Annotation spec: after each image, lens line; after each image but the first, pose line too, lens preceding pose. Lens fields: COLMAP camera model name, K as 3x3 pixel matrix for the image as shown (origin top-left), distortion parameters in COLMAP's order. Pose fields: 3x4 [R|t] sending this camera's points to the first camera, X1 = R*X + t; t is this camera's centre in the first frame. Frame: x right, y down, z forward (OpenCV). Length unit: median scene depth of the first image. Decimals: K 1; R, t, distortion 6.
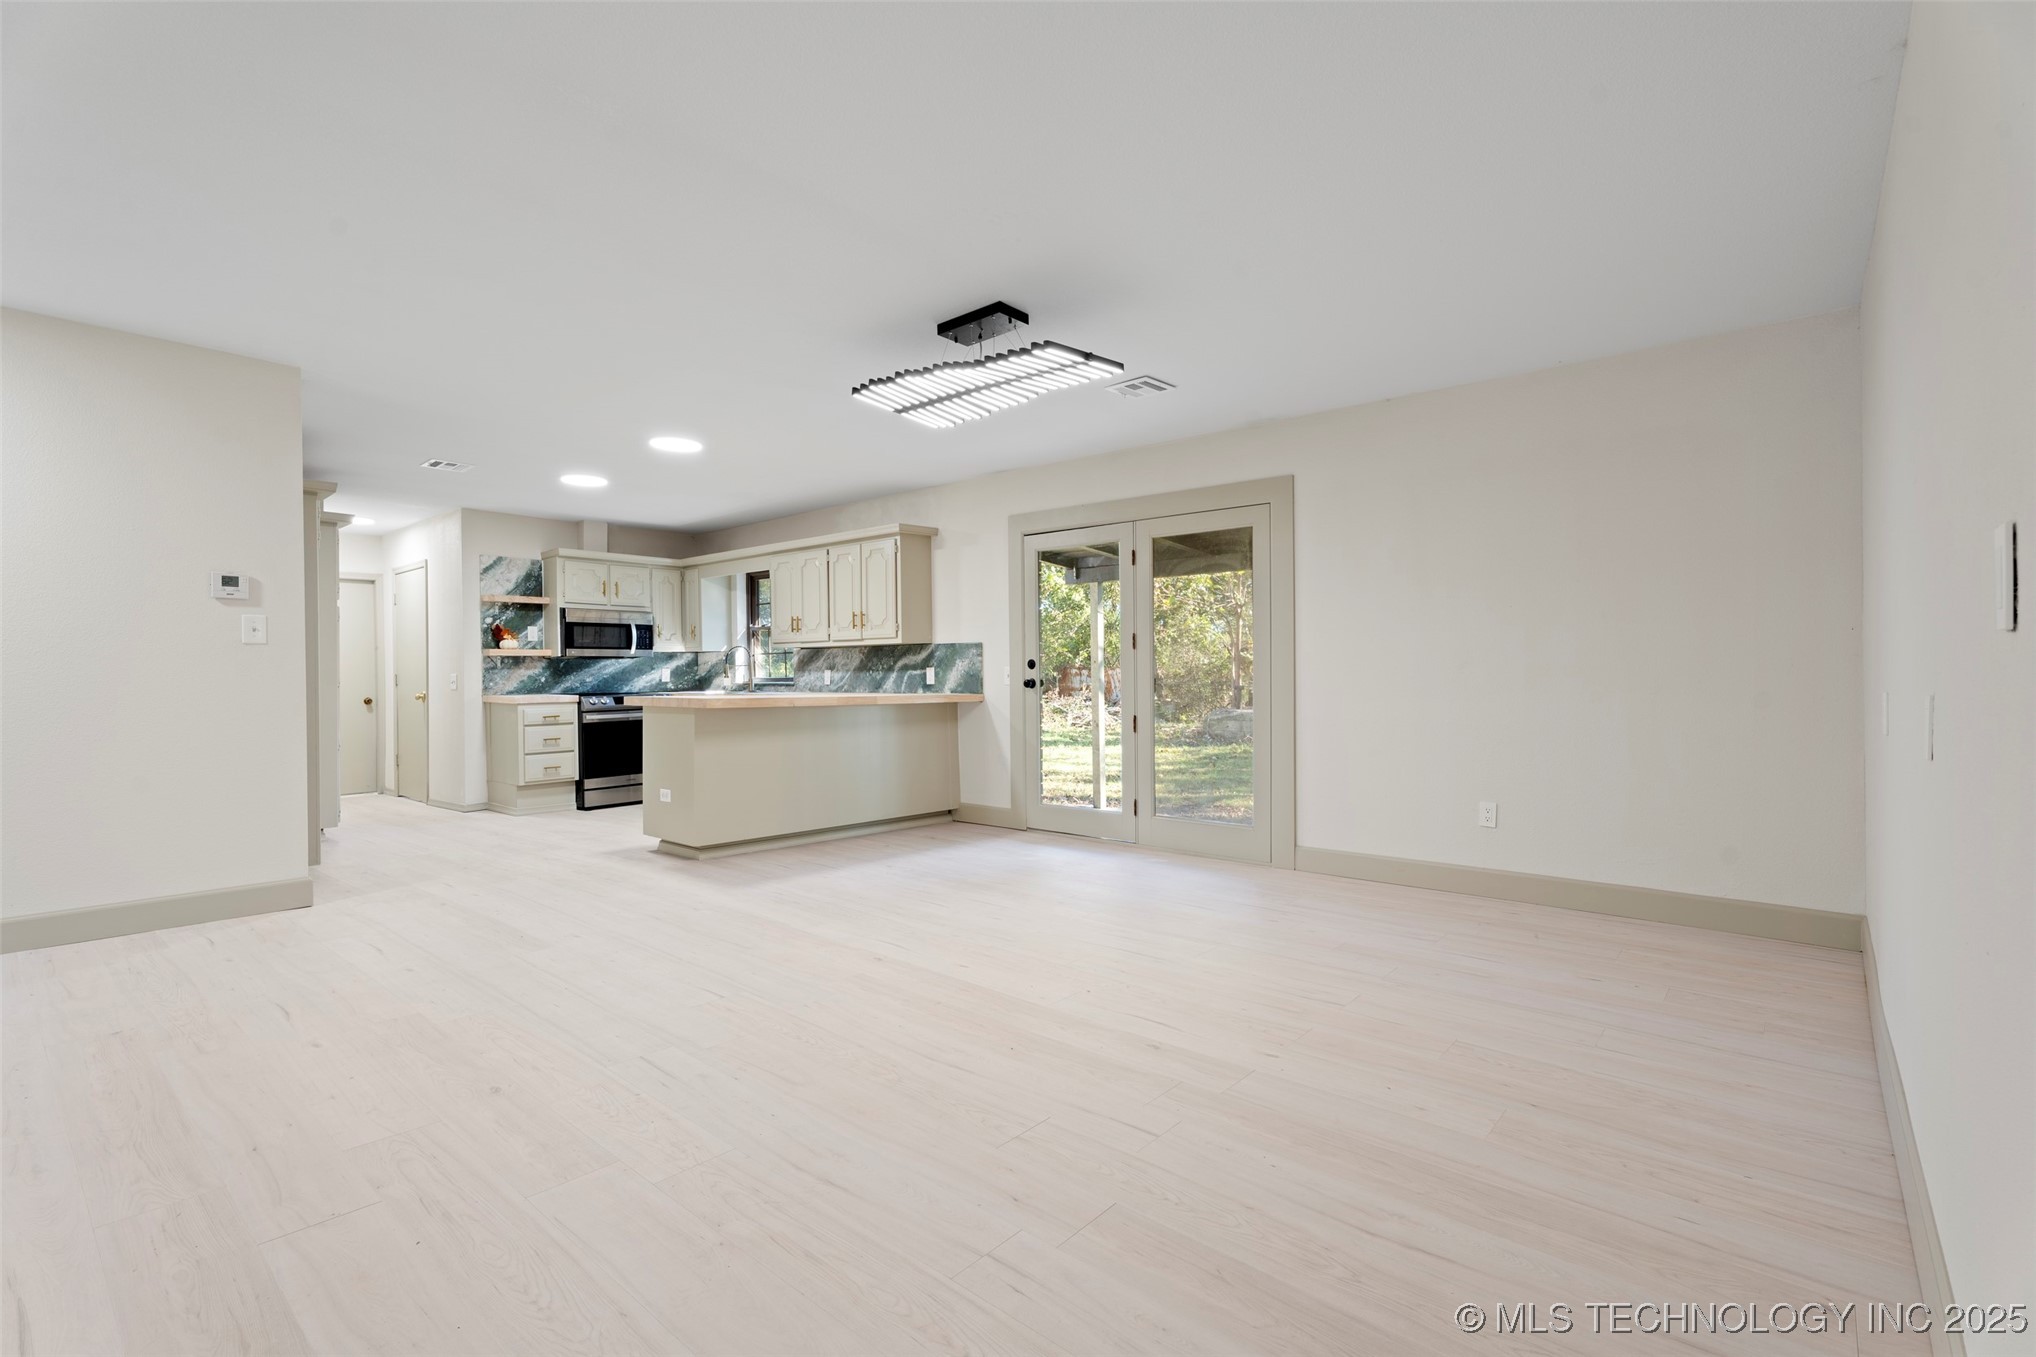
lens RADIAL K [[907.7, 0, 1023.6], [0, 907.7, 686.5], [0, 0, 1]] dist [0.000585, -0.000947]
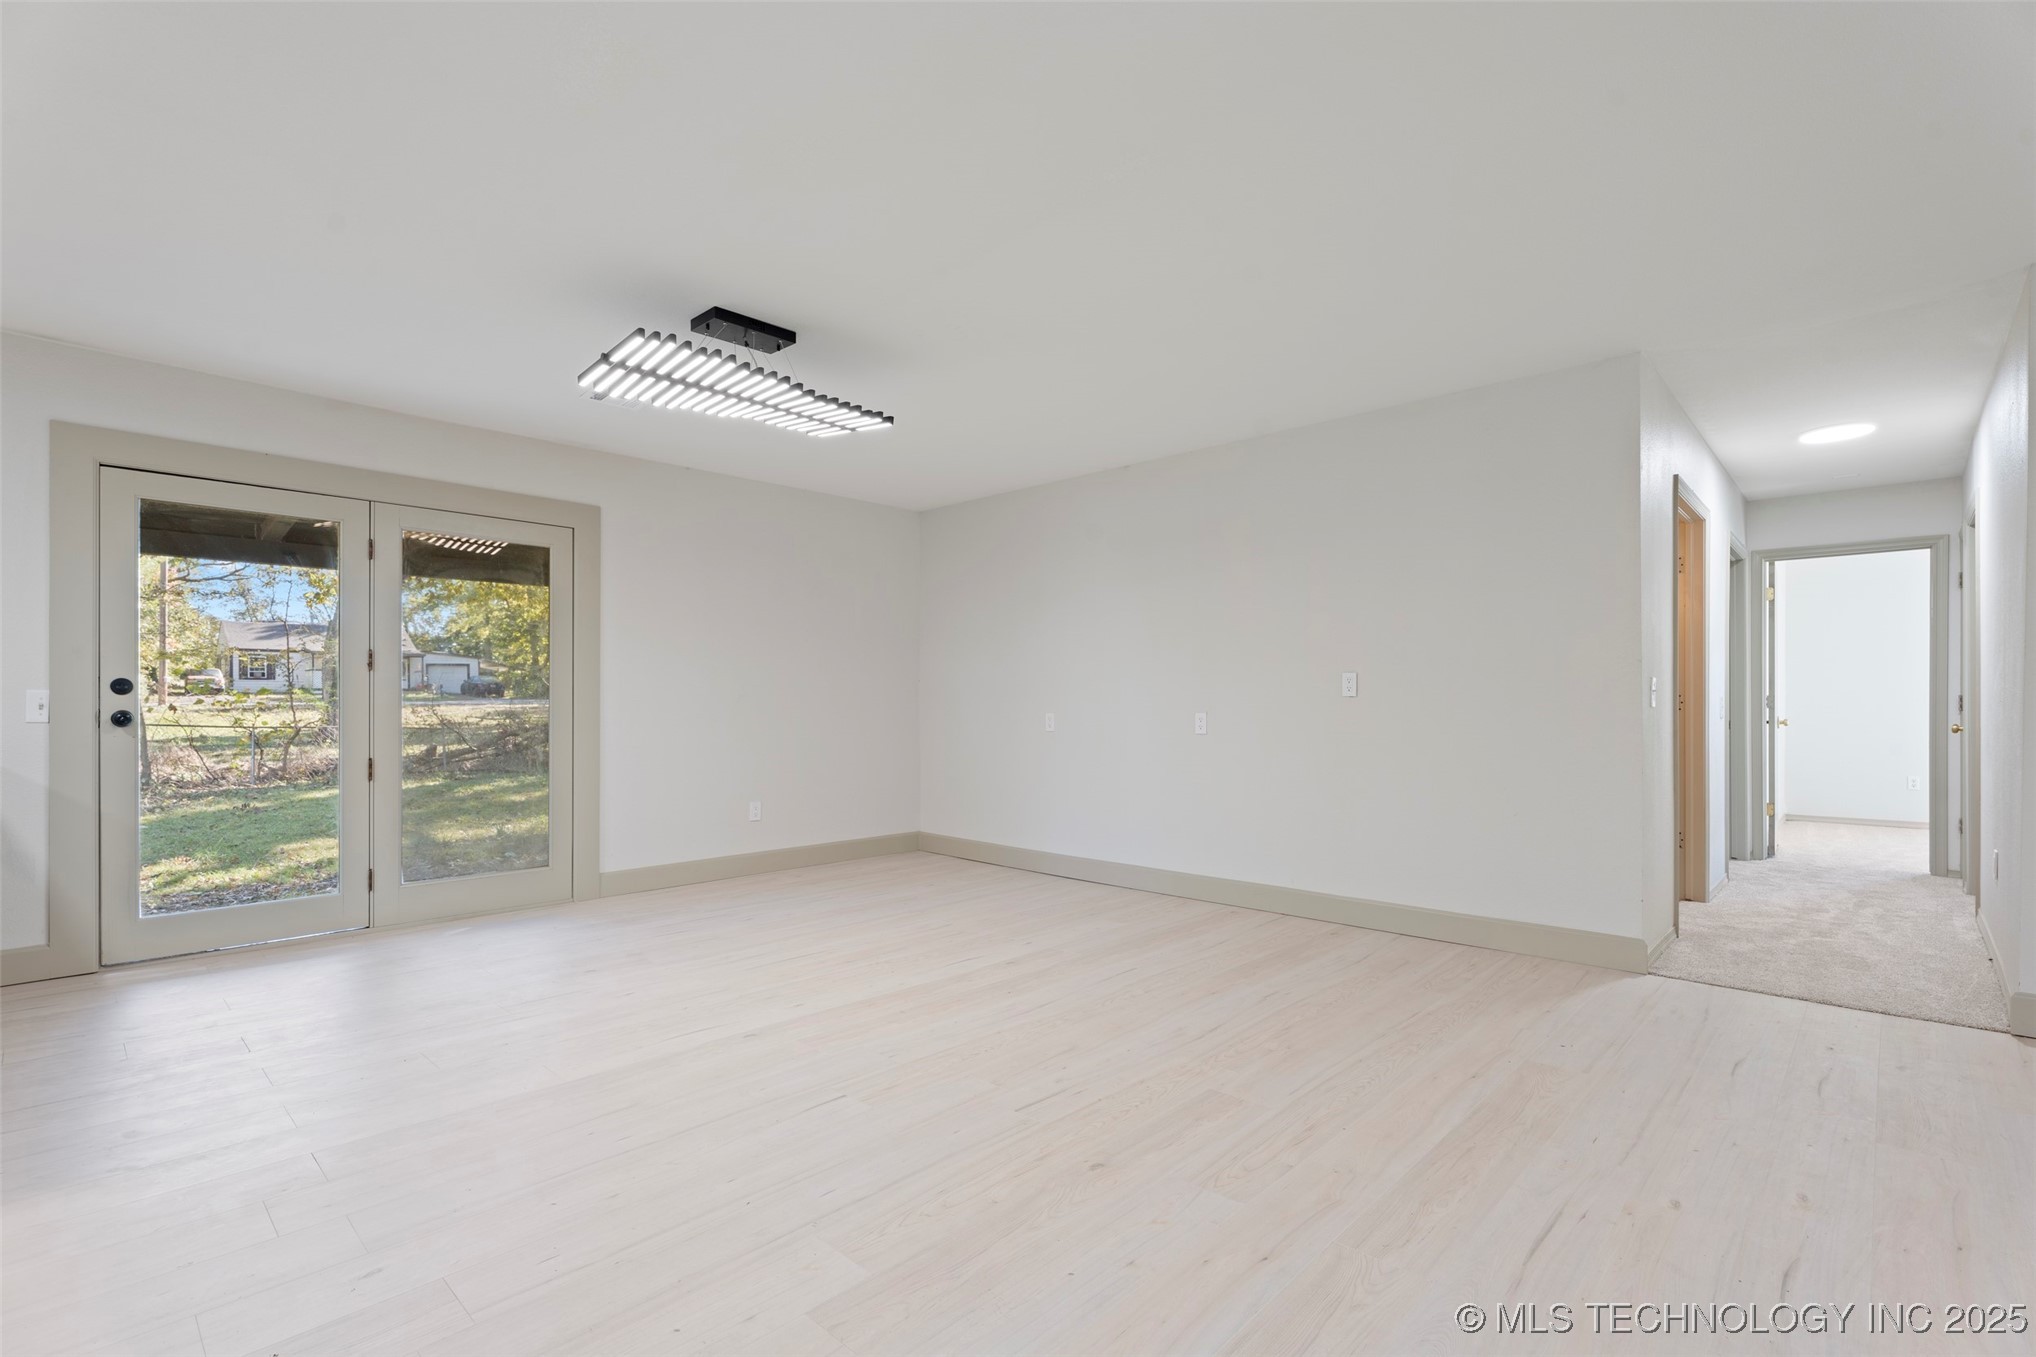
lens RADIAL K [[913.8, 0, 1028.4], [0, 913.8, 703.3], [0, 0, 1]] dist [0.002995, -0.000450]
pose [[0.050828, 0.001844, 0.998706, -0.471403], [0.010866, 0.999938, -0.002399, -0.004644], [-0.998648, 0.010974, 0.050805, 0.320970]]
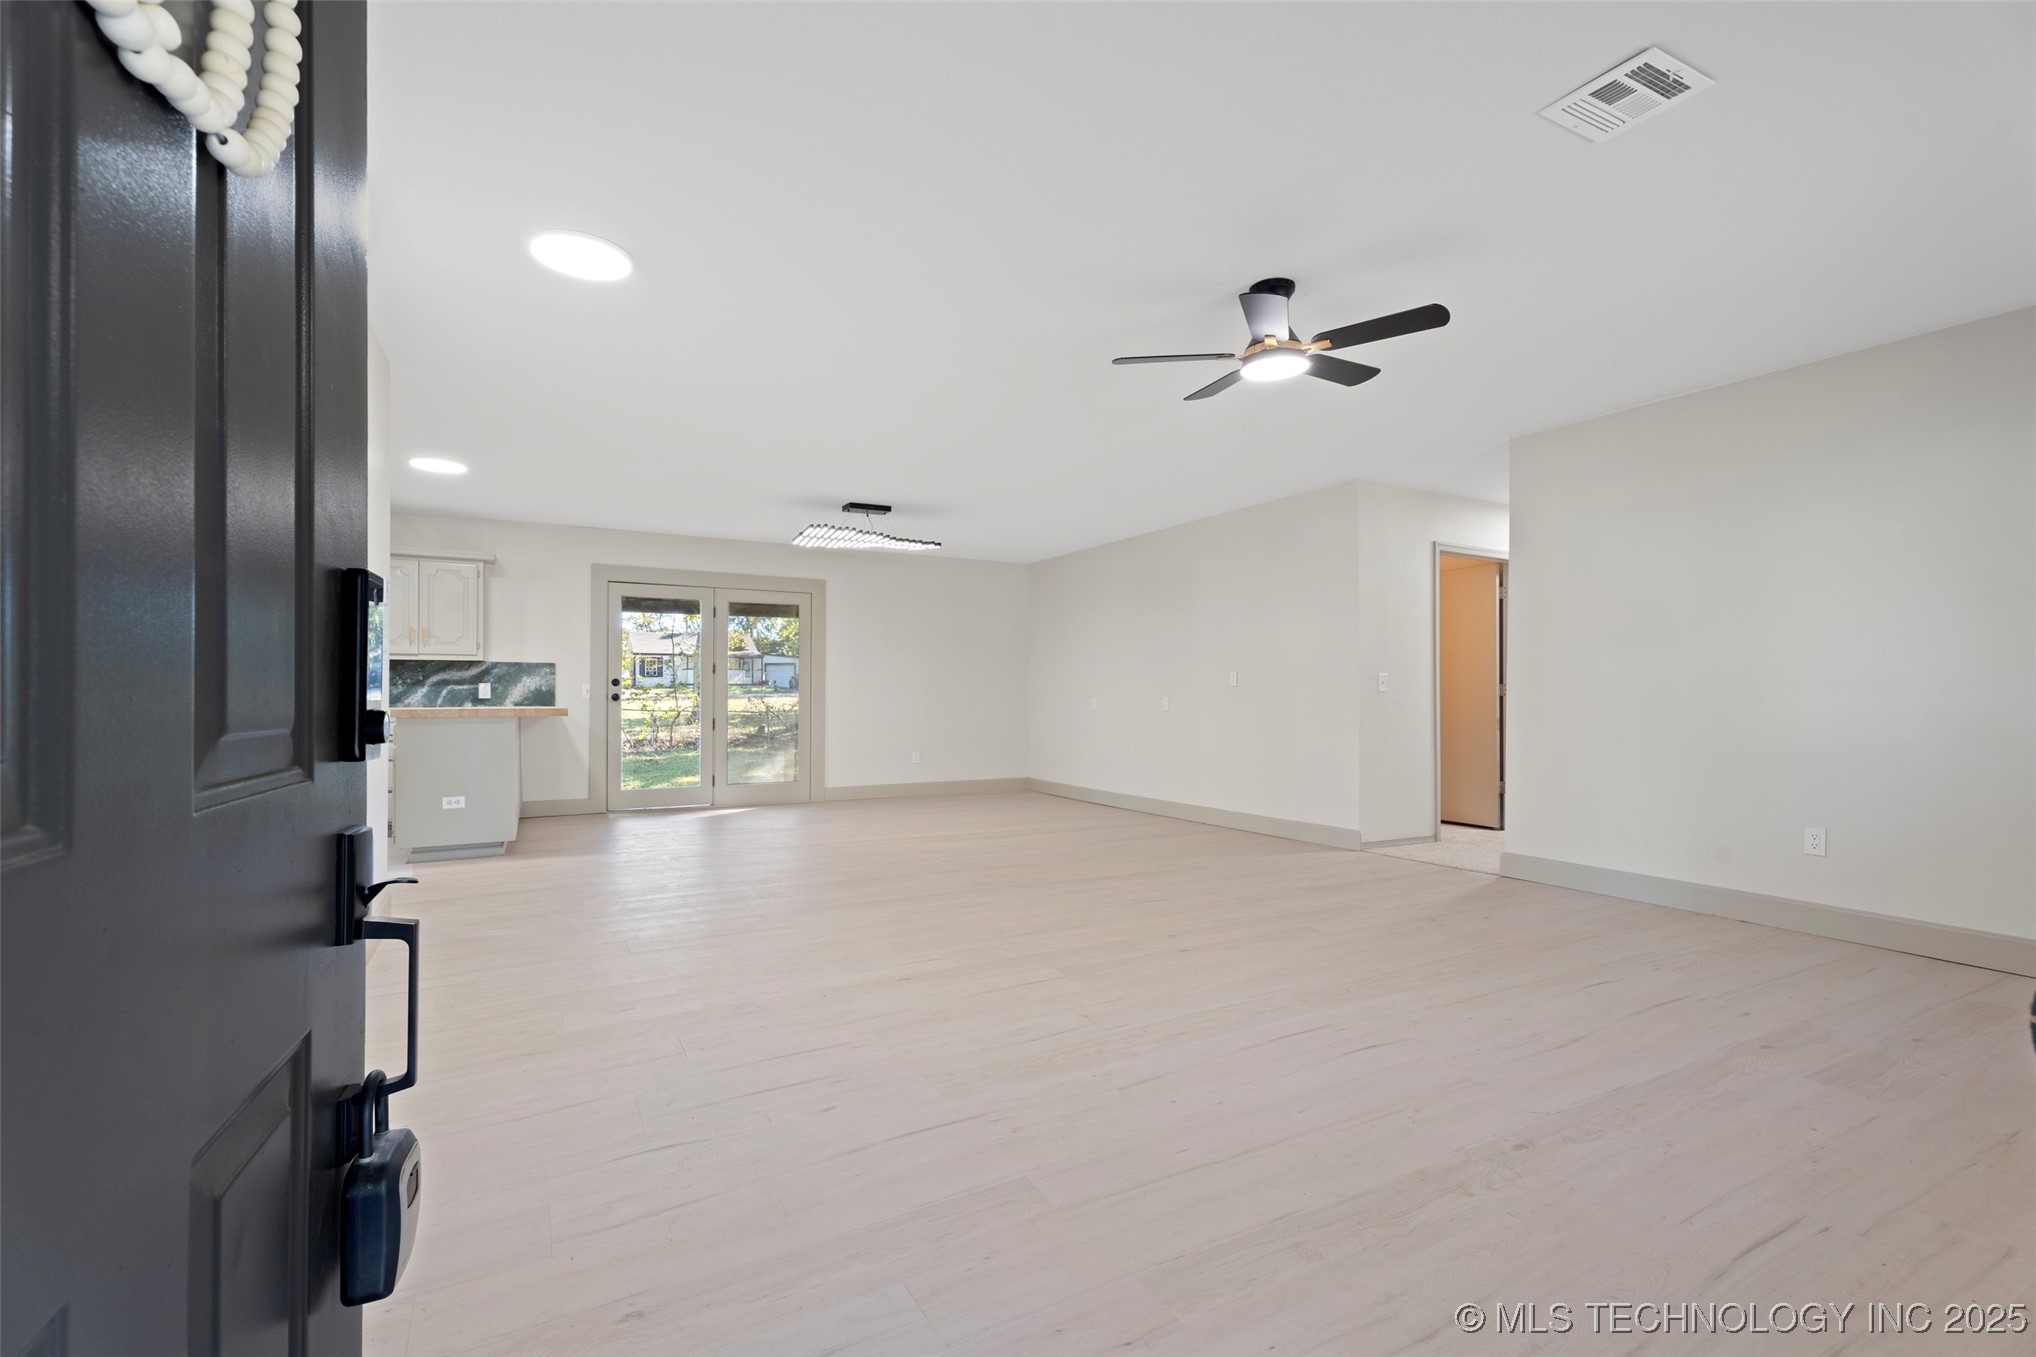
lens RADIAL K [[895.9, 0, 1018.9], [0, 895.9, 689.5], [0, 0, 1]] dist [0.012246, -0.000049]
pose [[0.352115, 0.009429, 0.935909, -0.830031], [0.008948, 0.999870, -0.013440, 0.006599], [-0.935914, 0.013107, 0.351985, 0.014198]]
